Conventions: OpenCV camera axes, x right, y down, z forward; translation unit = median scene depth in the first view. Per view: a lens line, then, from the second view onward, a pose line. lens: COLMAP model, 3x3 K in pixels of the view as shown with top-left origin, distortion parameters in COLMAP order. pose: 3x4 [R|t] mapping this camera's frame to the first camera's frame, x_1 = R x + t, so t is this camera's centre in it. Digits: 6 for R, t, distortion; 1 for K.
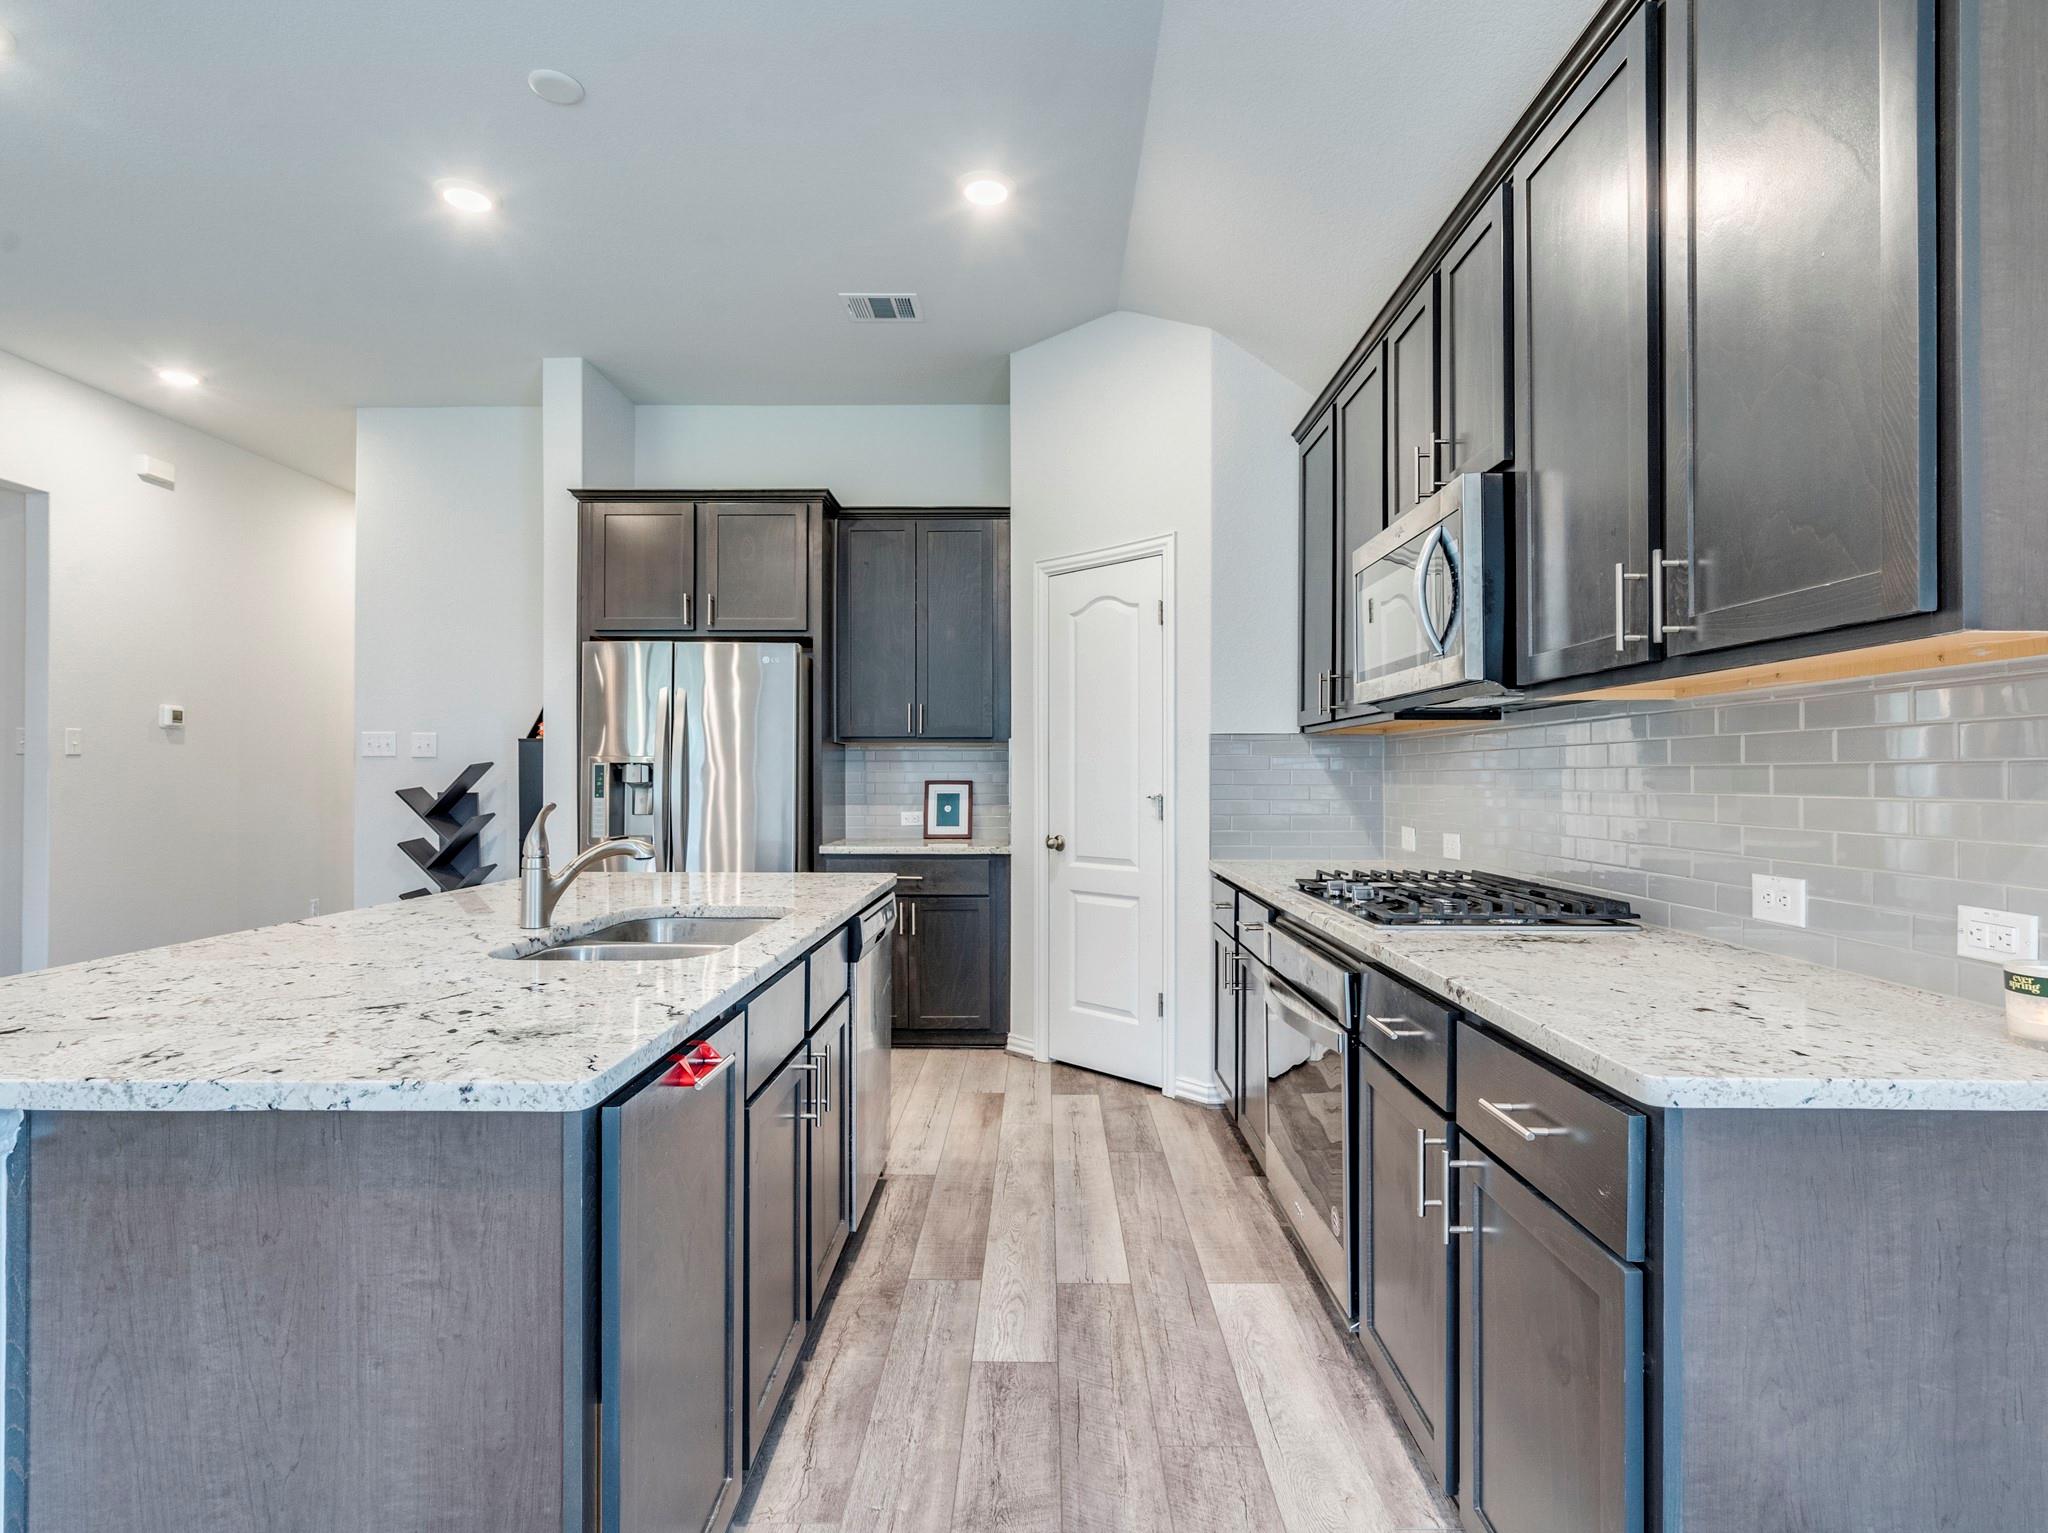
lens RADIAL K [[1069.5, 0, 1034.9], [0, 1069.5, 765.8], [0, 0, 1]] dist [-0.003654, 0.001690]
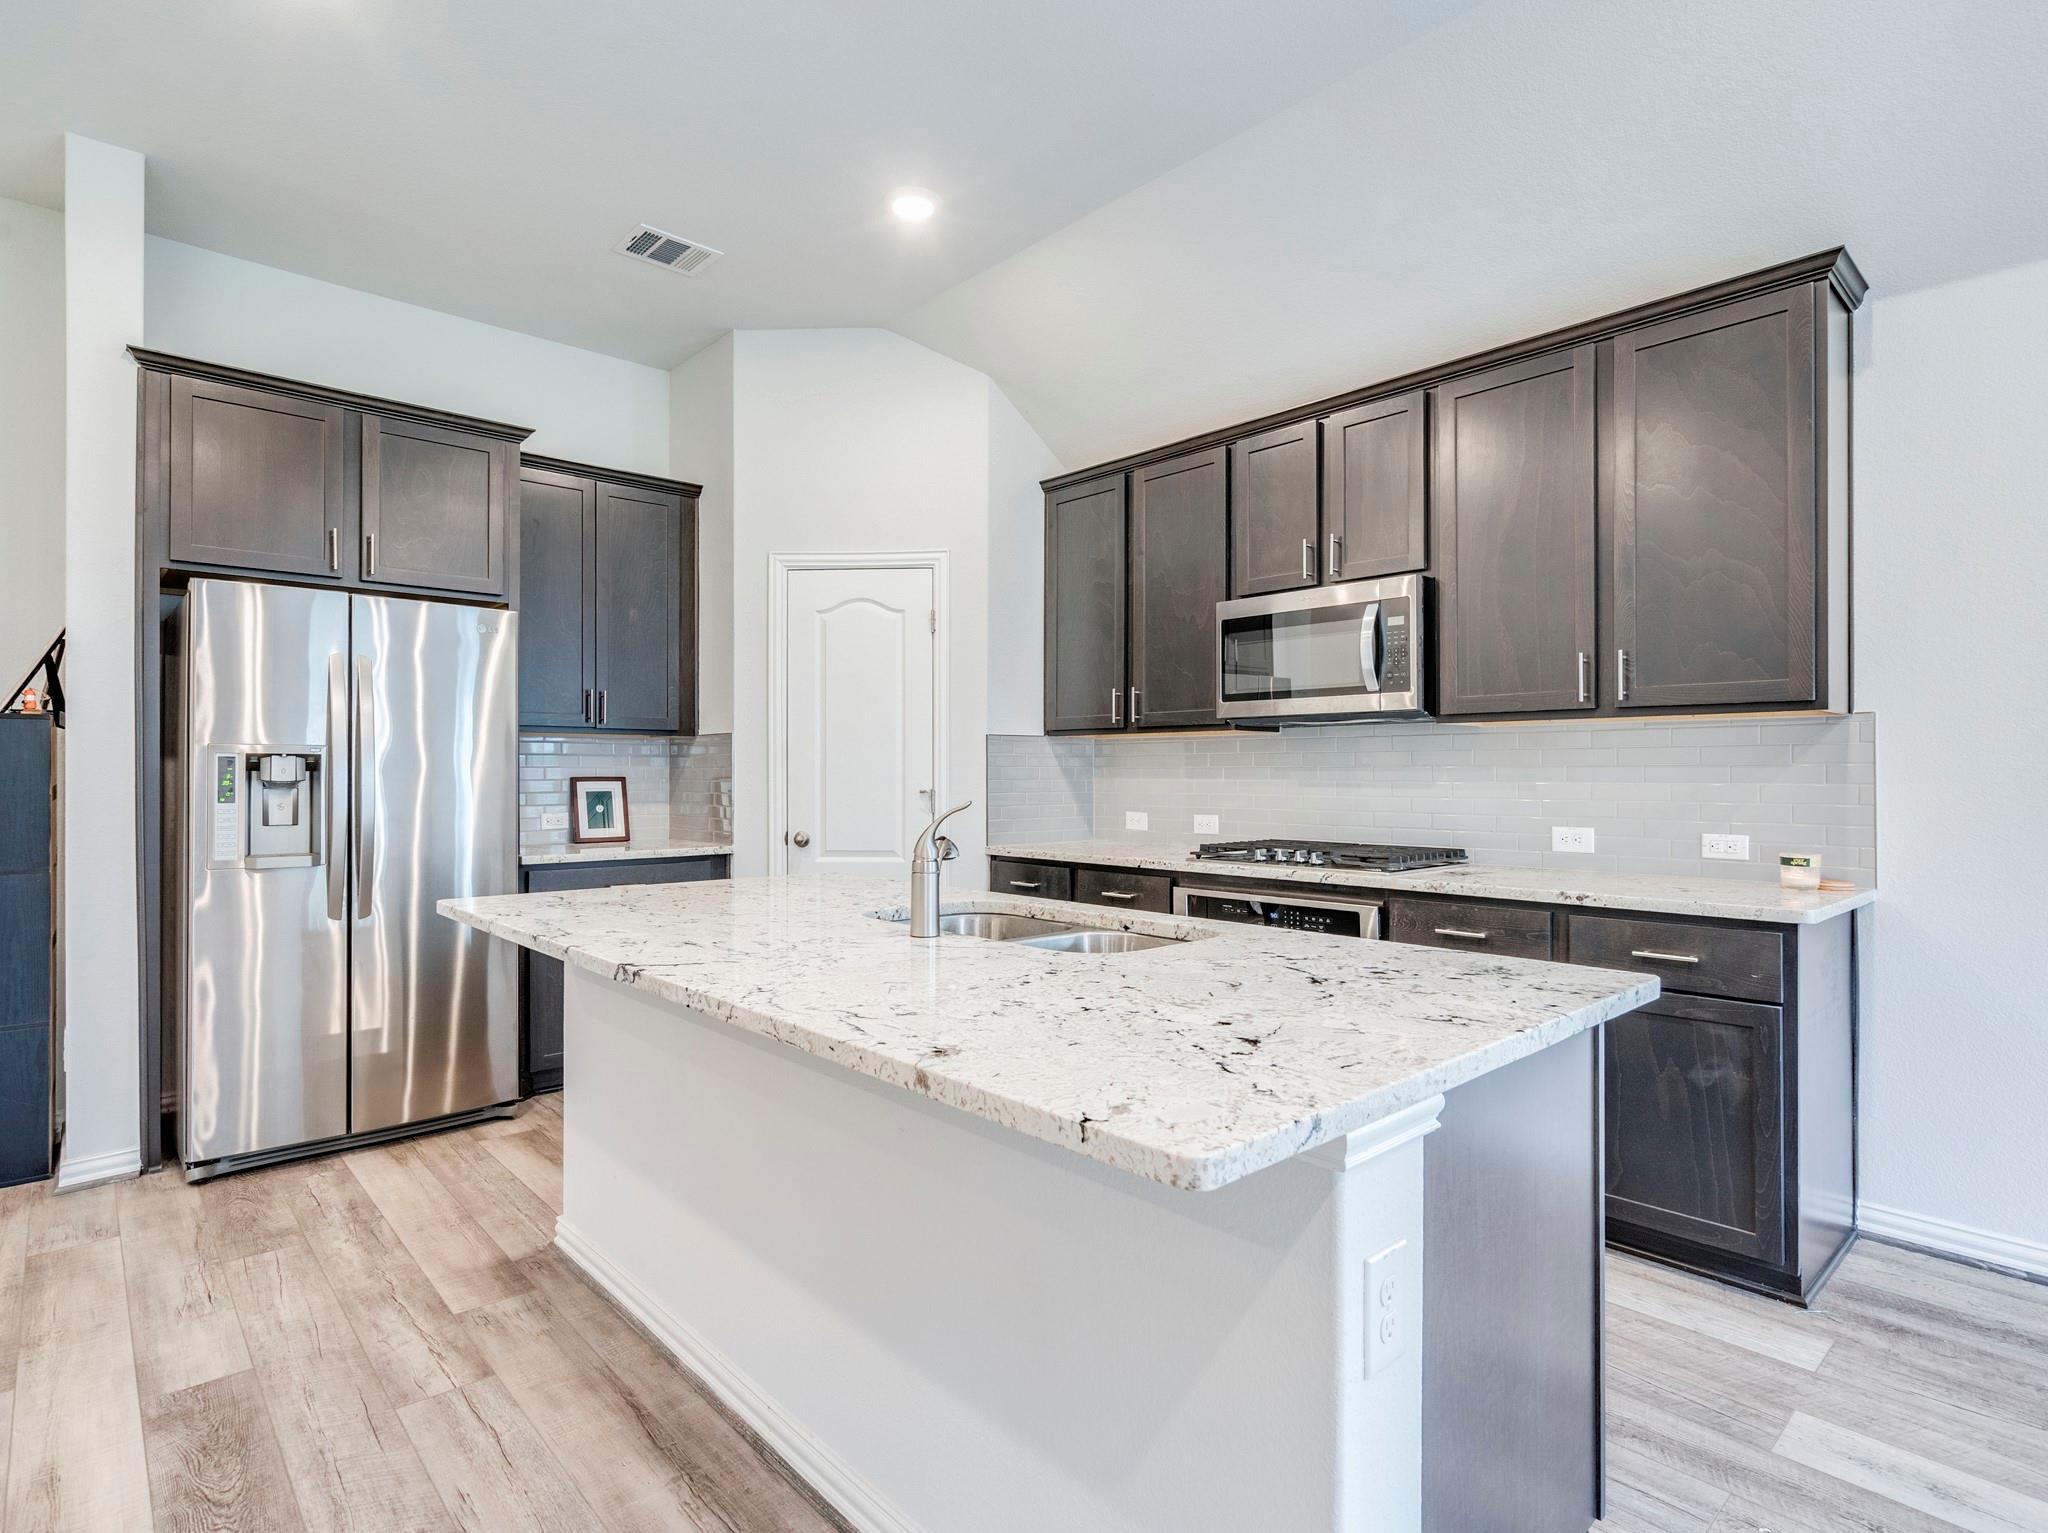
lens RADIAL K [[1069.5, 0, 1034.9], [0, 1069.5, 765.8], [0, 0, 1]] dist [-0.003654, 0.001690]
pose [[0.731177, 0.002990, 0.682181, -0.498794], [-0.005815, 0.999981, 0.001849, 0.001009], [-0.682163, -0.005319, 0.731181, 0.122622]]
